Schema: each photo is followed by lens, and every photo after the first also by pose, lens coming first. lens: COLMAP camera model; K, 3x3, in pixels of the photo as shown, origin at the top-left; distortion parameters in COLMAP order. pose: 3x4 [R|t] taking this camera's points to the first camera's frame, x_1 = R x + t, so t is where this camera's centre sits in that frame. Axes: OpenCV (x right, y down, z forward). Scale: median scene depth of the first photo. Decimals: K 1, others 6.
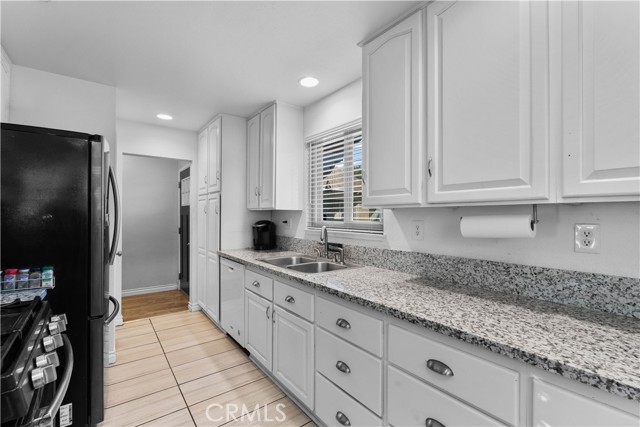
lens RADIAL K [[277.6, 0, 321.5], [0, 277.6, 214.6], [0, 0, 1]] dist [-0.006682, -0.000366]
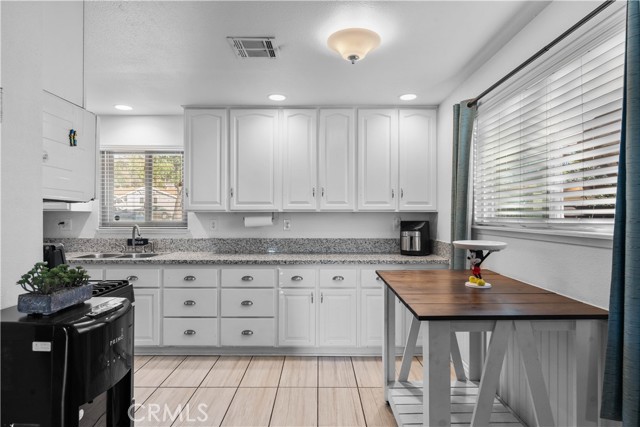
lens RADIAL K [[365.1, 0, 320.0], [0, 365.1, 213.5], [0, 0, 1]] dist [0.001900, 0.000721]
pose [[0.600119, 0.005538, 0.799892, -1.224473], [-0.003001, 0.999985, -0.004672, -0.006973], [-0.799905, 0.000403, 0.600126, -0.998436]]
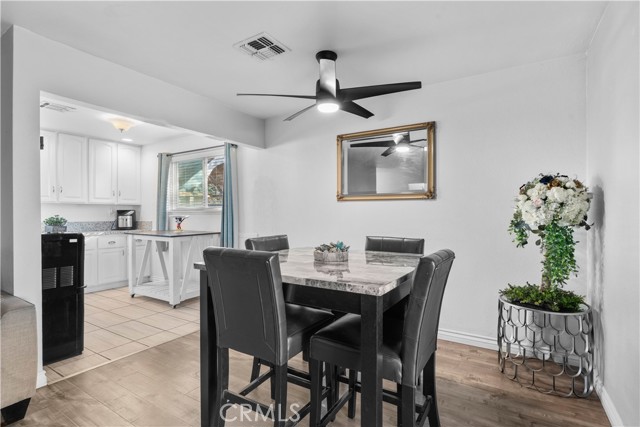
lens RADIAL K [[301.4, 0, 316.9], [0, 301.4, 216.7], [0, 0, 1]] dist [0.000866, 0.000067]
pose [[-0.338051, -0.008888, 0.941086, -3.076204], [-0.001872, 0.999960, 0.008772, 0.080094], [-0.941126, 0.001203, -0.338054, -0.915011]]
